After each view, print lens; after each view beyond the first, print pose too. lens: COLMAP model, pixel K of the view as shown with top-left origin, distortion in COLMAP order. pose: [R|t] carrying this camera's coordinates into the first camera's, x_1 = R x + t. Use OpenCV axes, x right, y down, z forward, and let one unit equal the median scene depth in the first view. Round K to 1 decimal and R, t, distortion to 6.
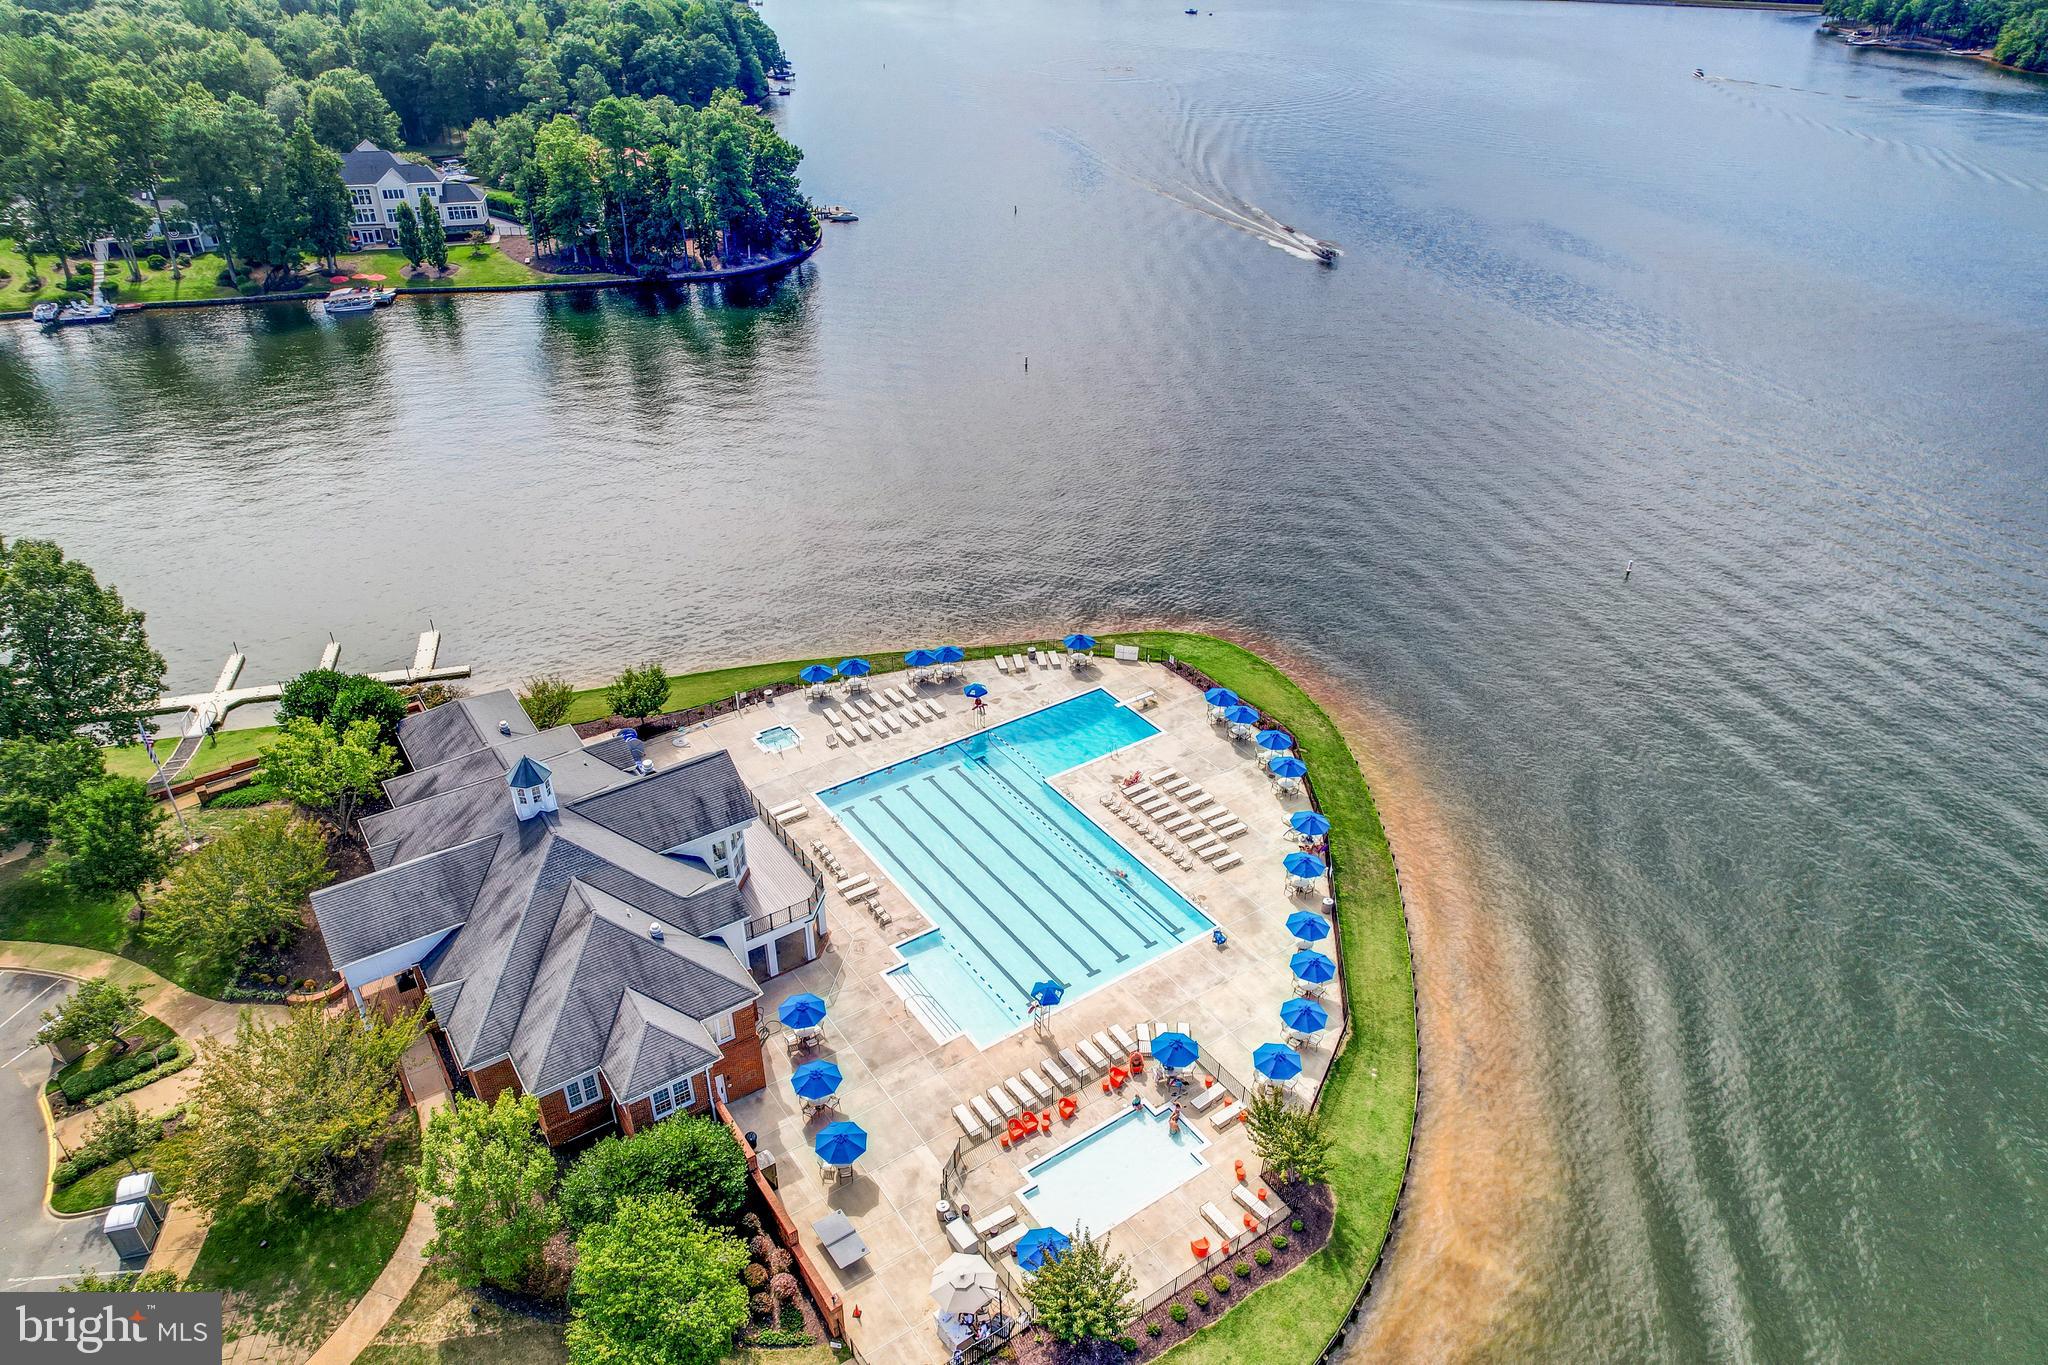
lens RADIAL K [[1339.6, 0, 1037.7], [0, 1339.6, 691.1], [0, 0, 1]] dist [-0.083791, 0.083394]
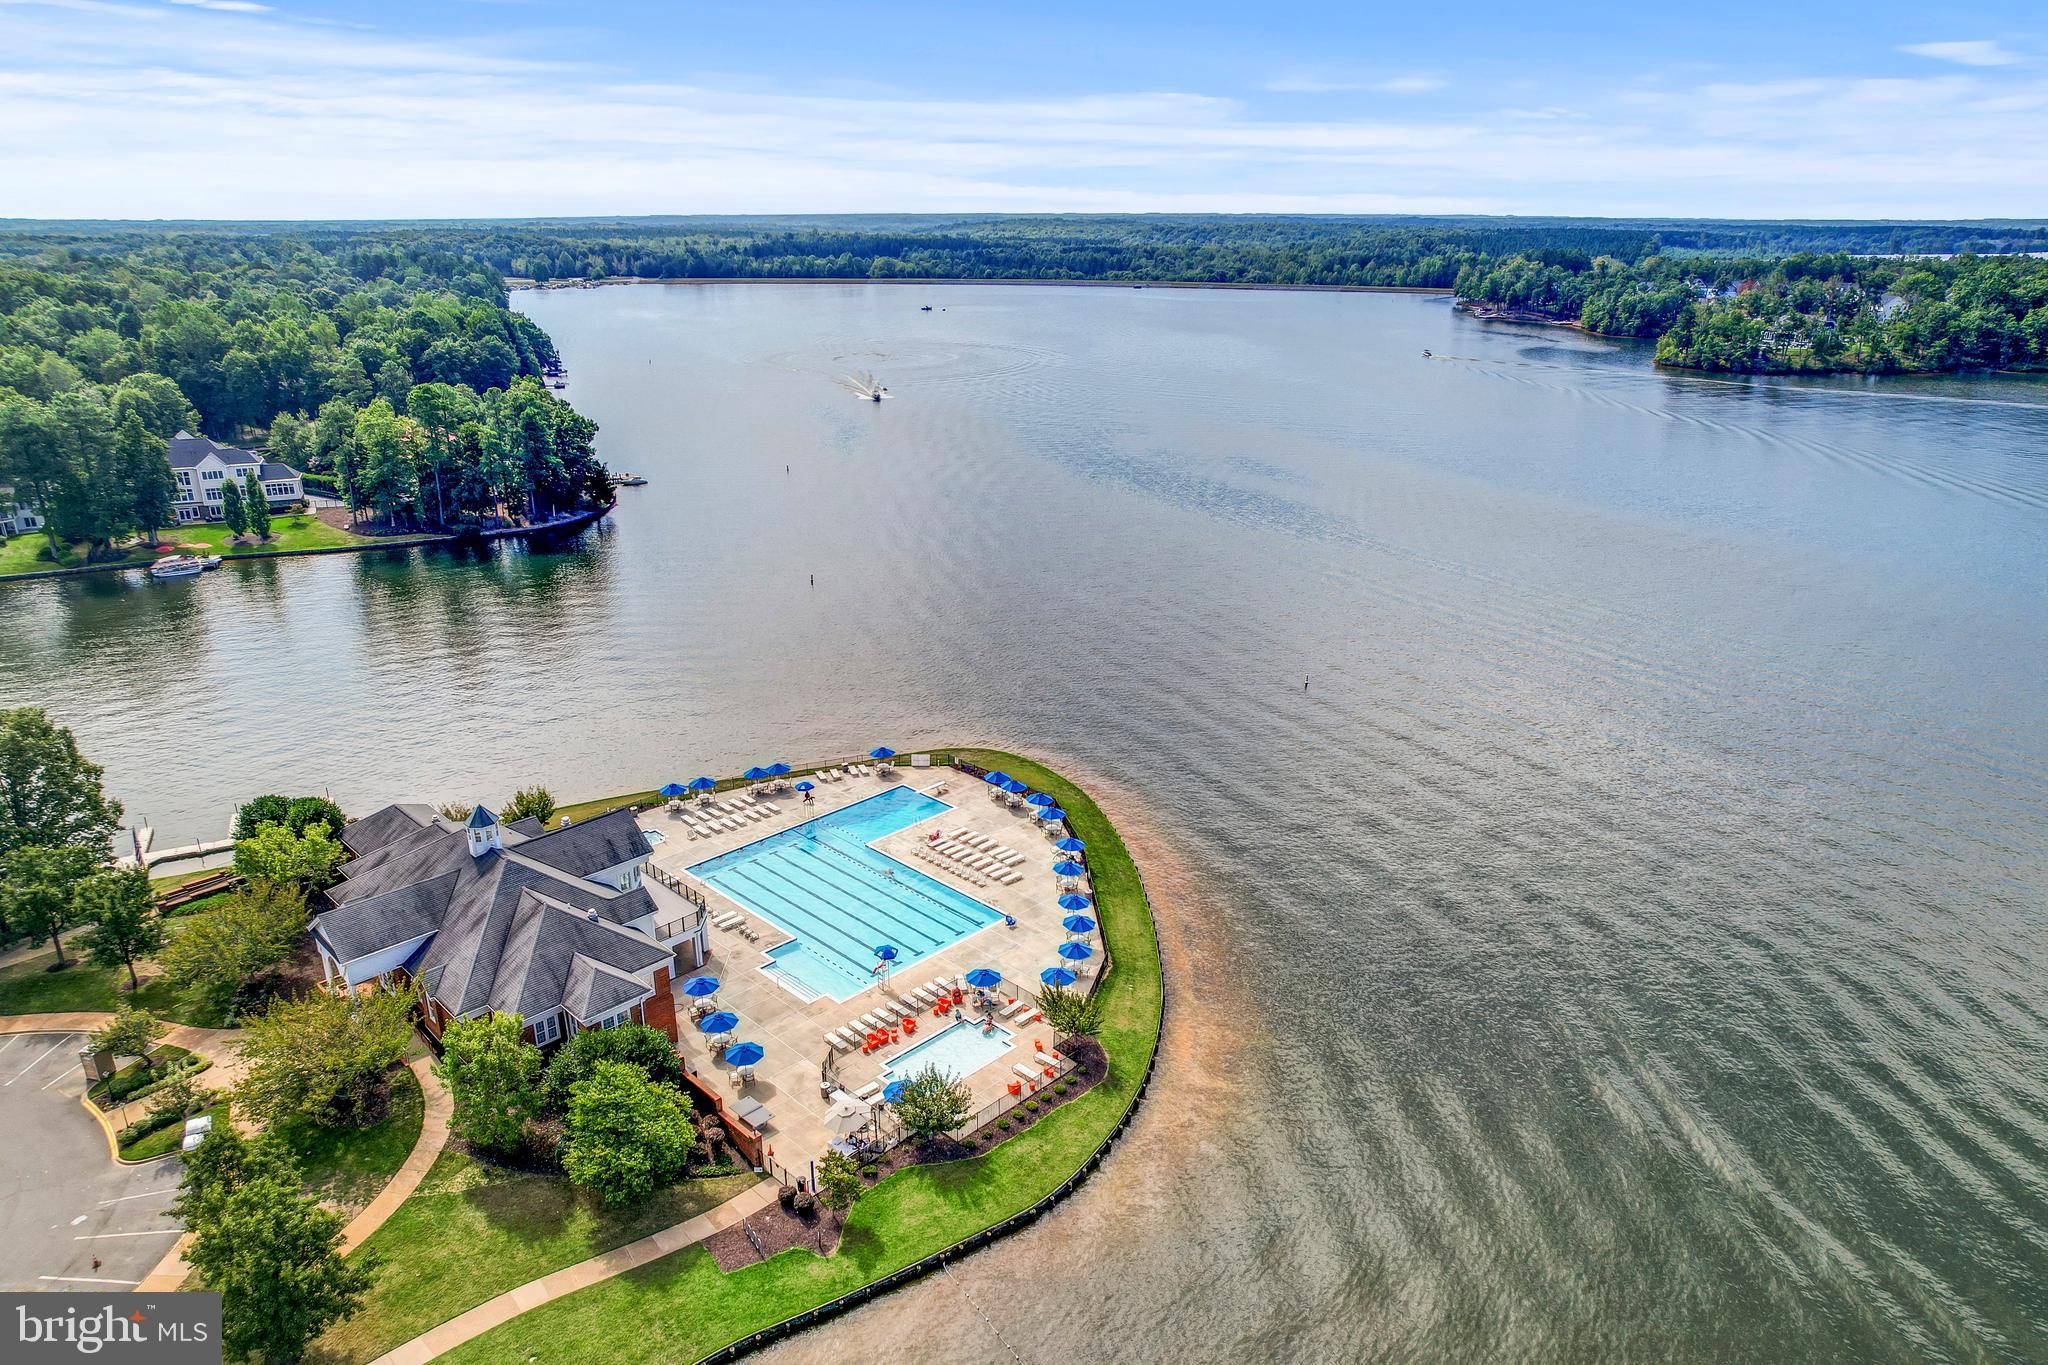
lens RADIAL K [[1339.6, 0, 1037.7], [0, 1339.6, 691.1], [0, 0, 1]] dist [-0.083791, 0.083394]
pose [[0.982869, -0.076203, 0.167817, -0.040545], [0.107805, 0.976214, -0.188109, 0.201937], [-0.149490, 0.202978, 0.967705, -0.320657]]
